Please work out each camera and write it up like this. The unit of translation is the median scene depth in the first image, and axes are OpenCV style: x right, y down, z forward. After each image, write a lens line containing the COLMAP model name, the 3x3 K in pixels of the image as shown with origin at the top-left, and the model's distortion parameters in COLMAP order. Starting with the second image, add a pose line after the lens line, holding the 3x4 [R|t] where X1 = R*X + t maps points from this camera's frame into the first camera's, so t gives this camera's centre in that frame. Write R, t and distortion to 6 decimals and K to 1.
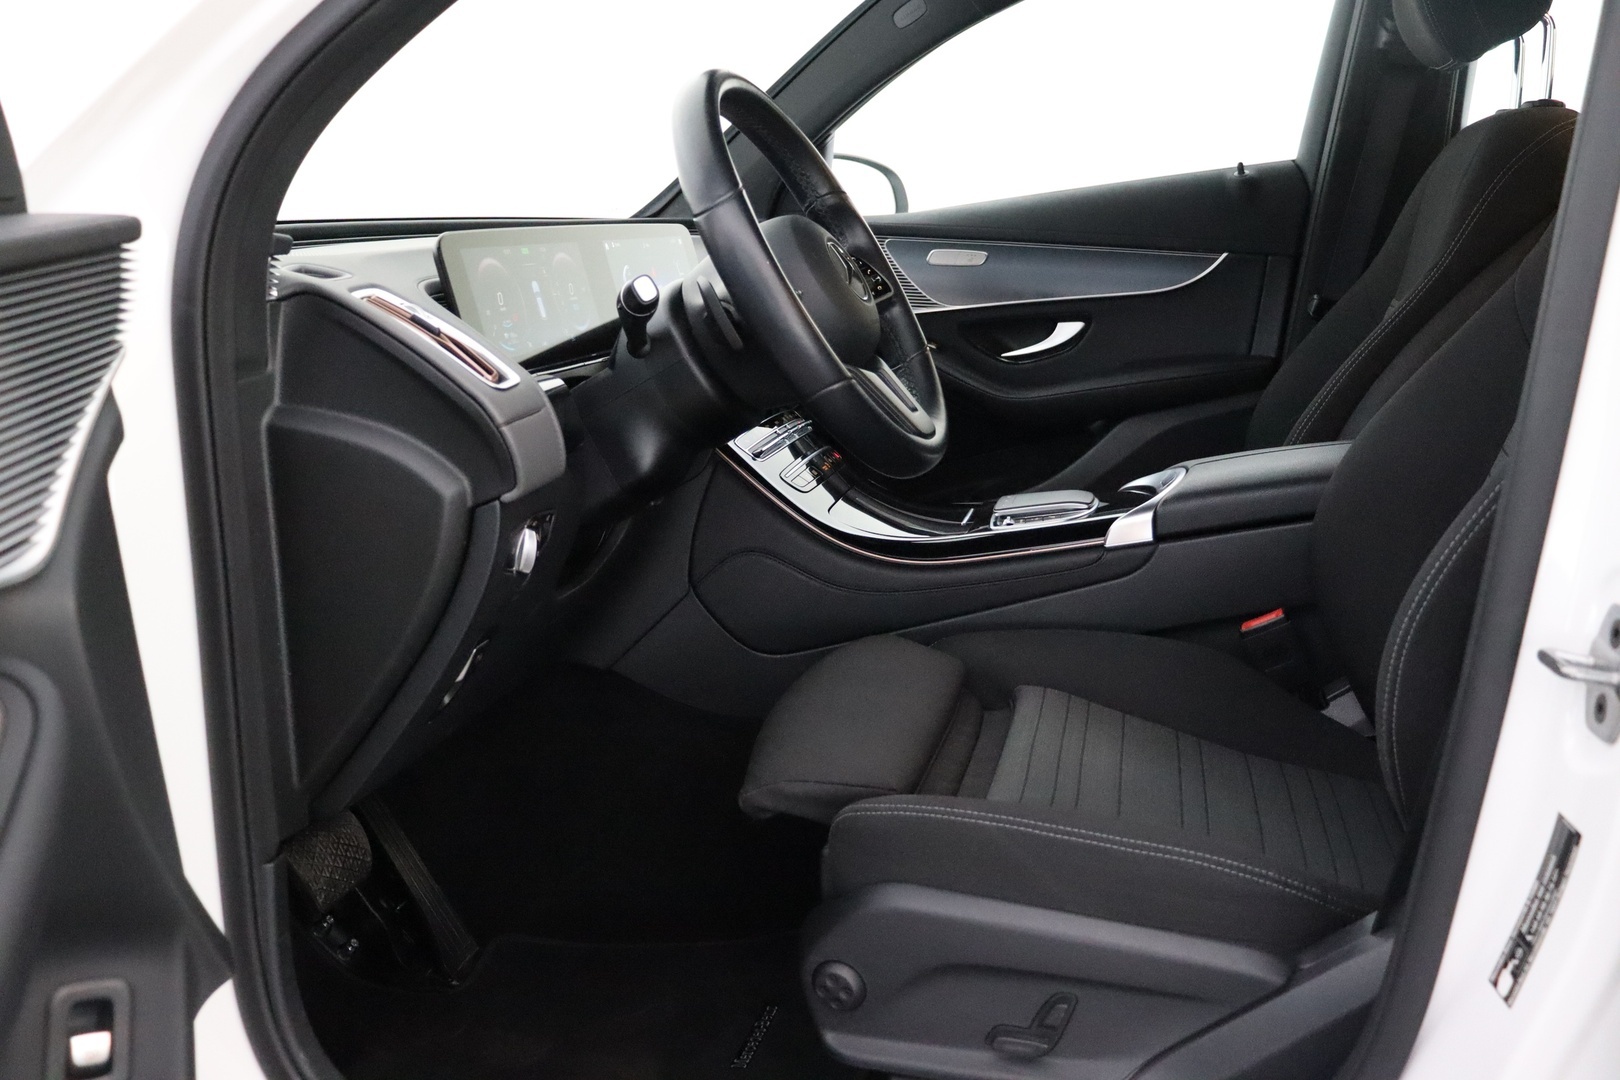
lens RADIAL K [[1637.0, 0, 812.4], [0, 1637.0, 541.2], [0, 0, 1]] dist [-0.113581, 0.000000]
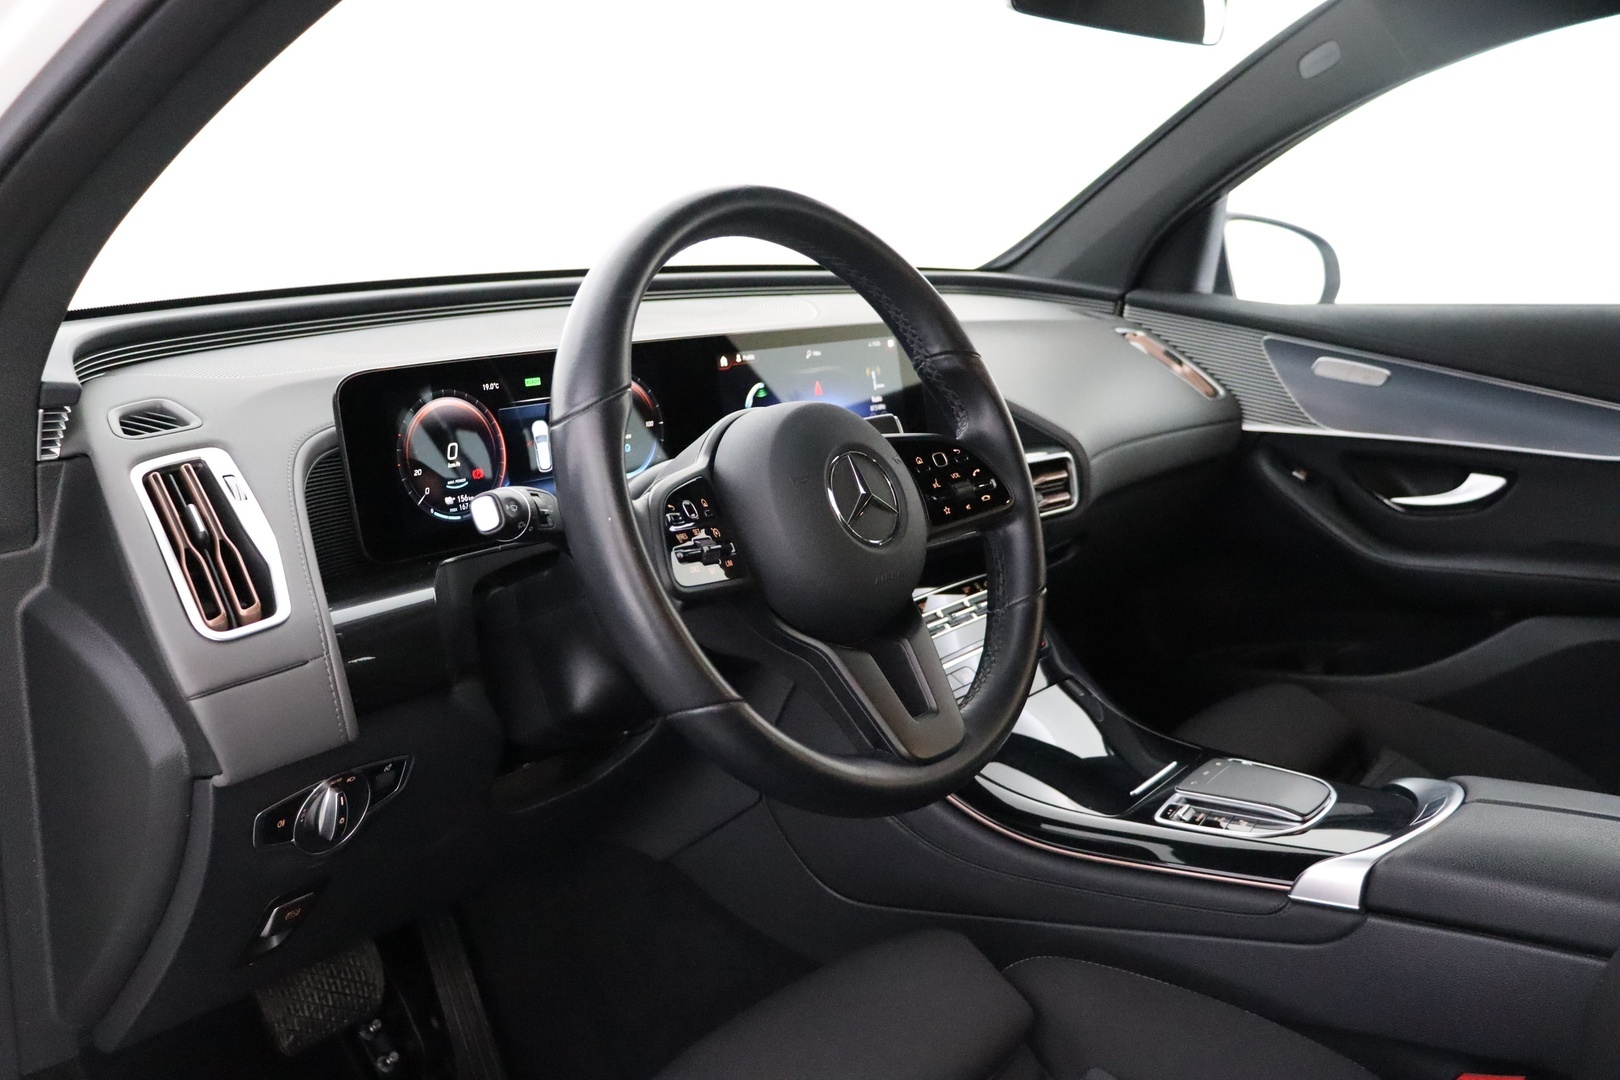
lens RADIAL K [[1468.3, 0, 806.2], [0, 1468.3, 535.0], [0, 0, 1]] dist [-0.089642, 0.000000]
pose [[0.898712, 0.191441, -0.394546, 0.203315], [-0.166452, 0.981269, 0.096977, -0.170053], [0.405721, -0.021481, 0.913744, 0.347188]]
